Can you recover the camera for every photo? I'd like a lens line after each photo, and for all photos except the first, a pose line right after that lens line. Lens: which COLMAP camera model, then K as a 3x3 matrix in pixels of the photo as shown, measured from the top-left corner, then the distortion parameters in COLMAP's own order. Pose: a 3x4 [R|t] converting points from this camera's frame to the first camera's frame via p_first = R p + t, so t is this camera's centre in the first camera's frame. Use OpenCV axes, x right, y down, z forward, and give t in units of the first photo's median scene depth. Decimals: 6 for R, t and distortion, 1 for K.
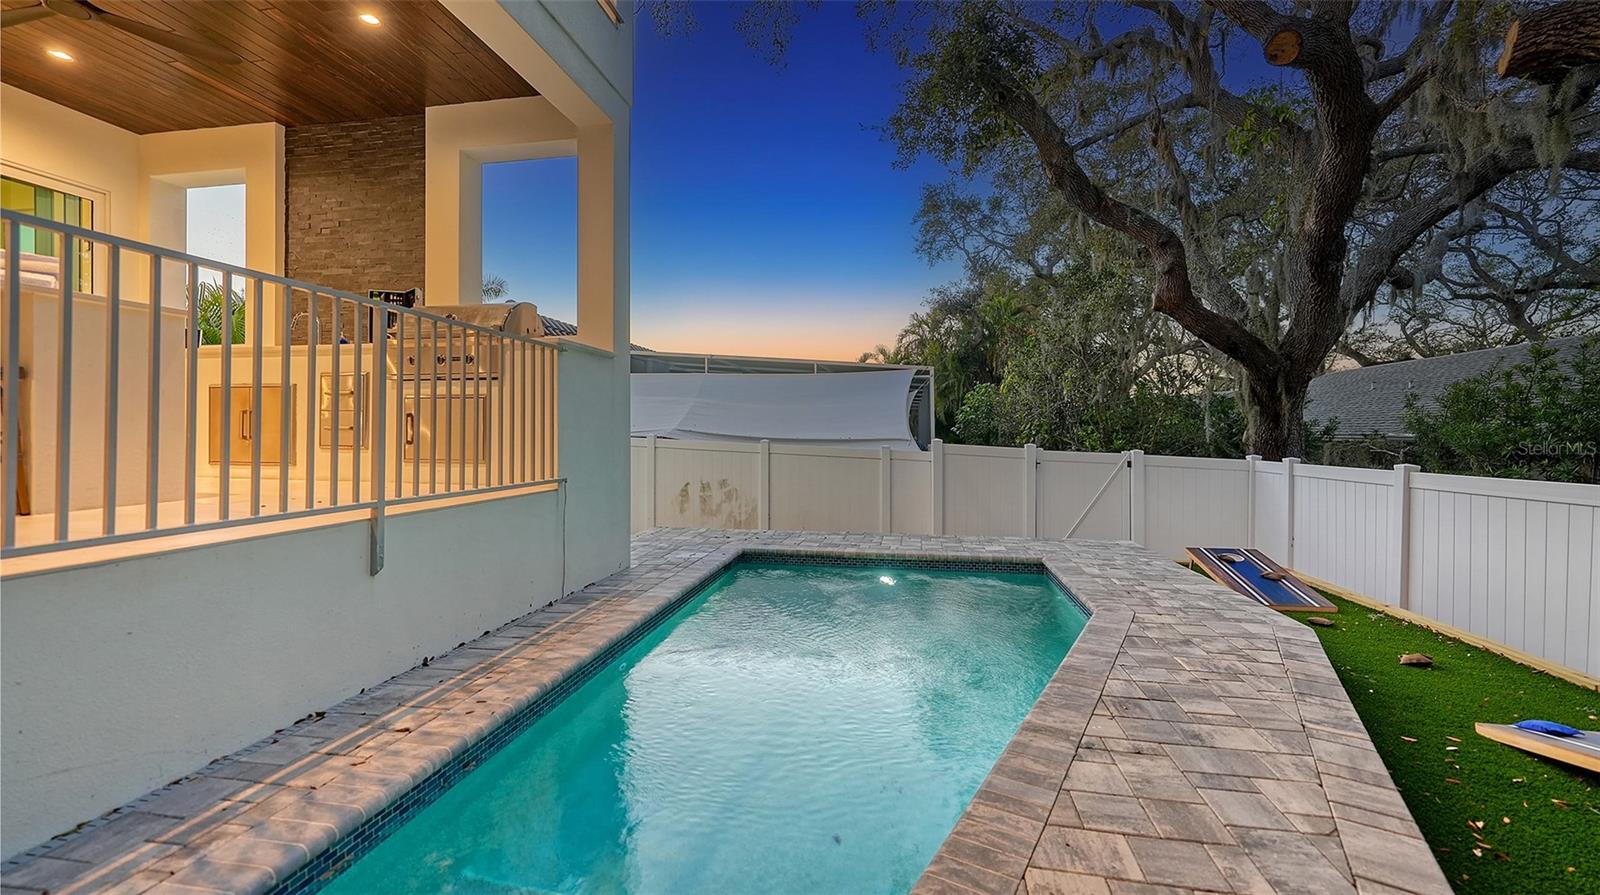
lens RADIAL K [[622.7, 0, 853.8], [0, 622.7, 419.9], [0, 0, 1]] dist [-0.011213, 0.000254]
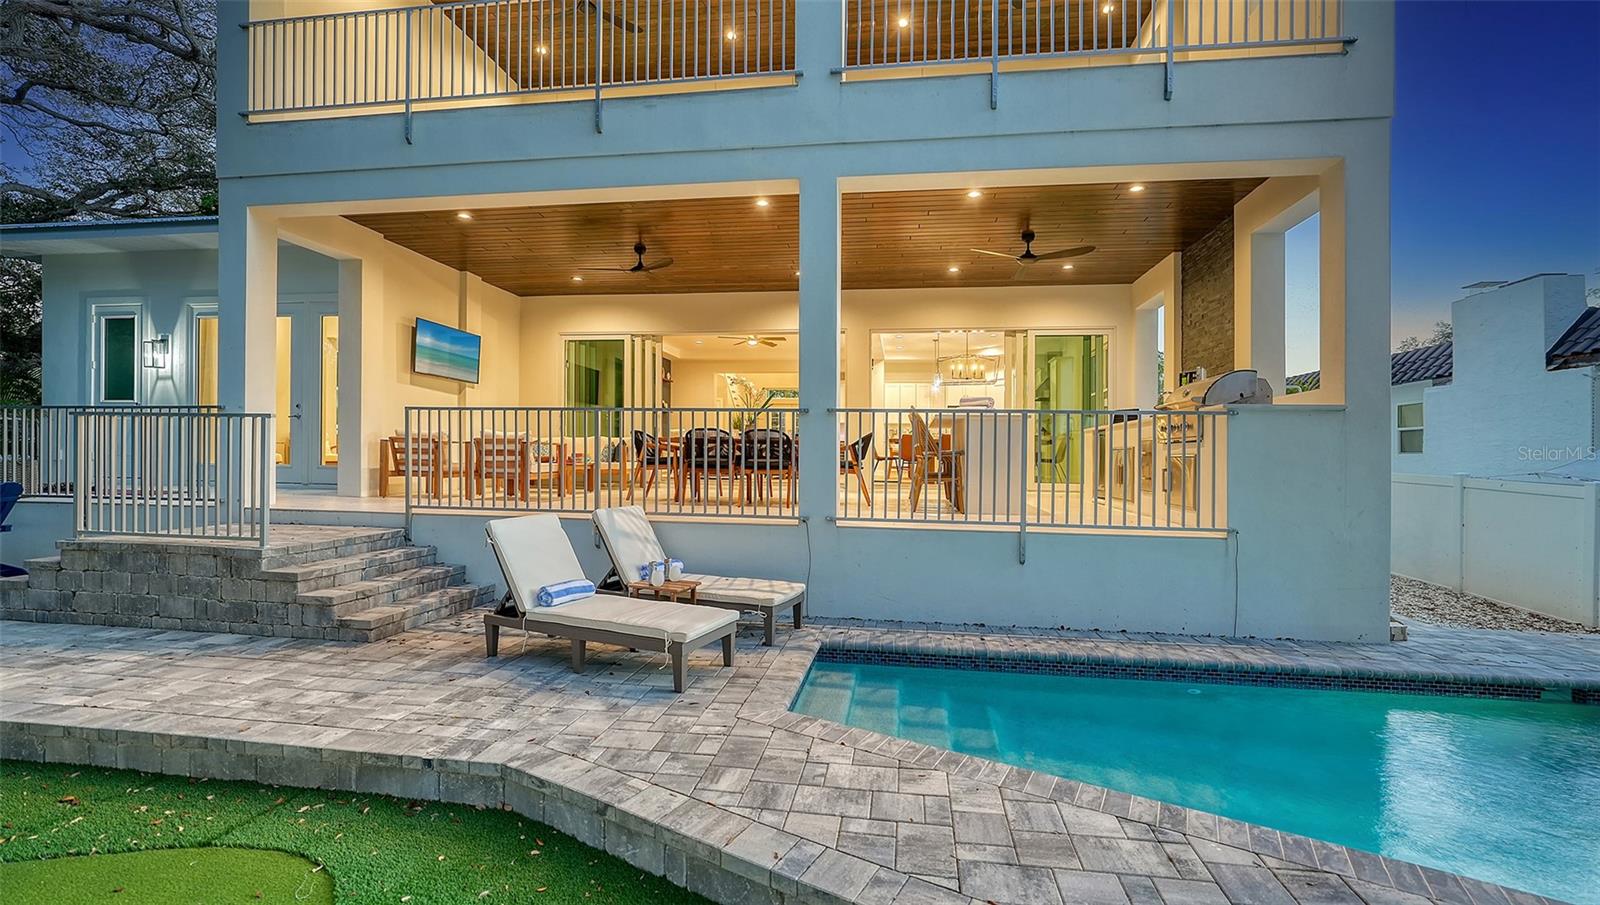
lens RADIAL K [[668.7, 0, 812.2], [0, 668.7, 449.2], [0, 0, 1]] dist [-0.010213, 0.000026]
pose [[0.026401, -0.017805, -0.999493, 1.180563], [0.000501, 0.999841, -0.017798, -0.047307], [0.999651, -0.000031, 0.026406, 0.357496]]
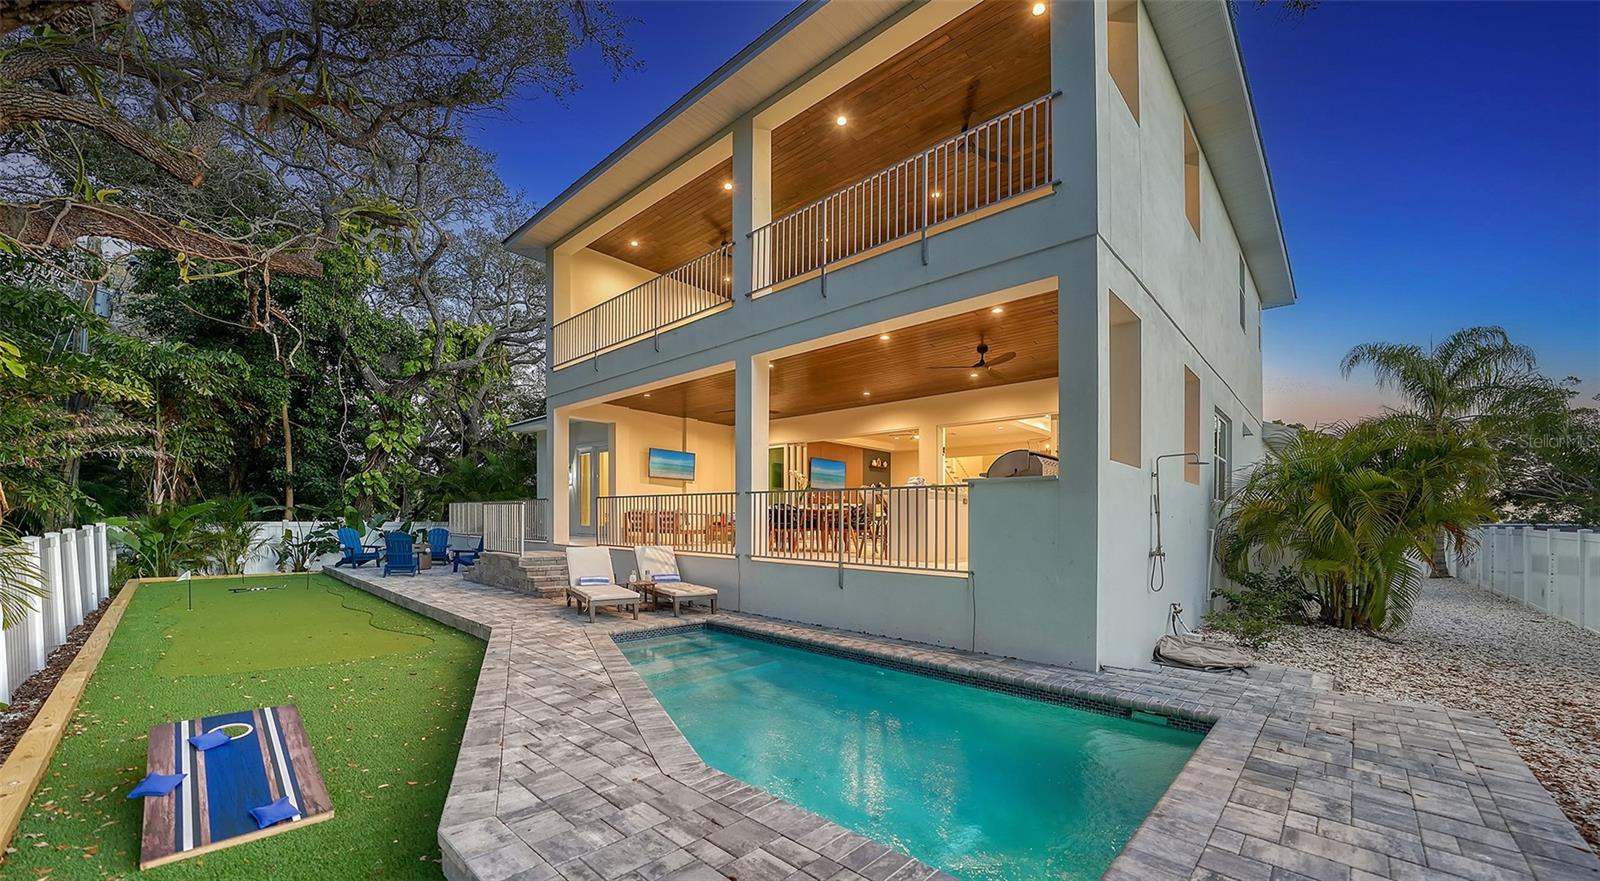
lens RADIAL K [[590.6, 0, 851.4], [0, 590.6, 523.2], [0, 0, 1]] dist [-0.009557, 0.001842]
pose [[-0.510166, -0.009688, -0.860022, 1.528005], [-0.002738, 0.999950, -0.009640, -0.015591], [0.860072, -0.002563, -0.510167, 2.472149]]
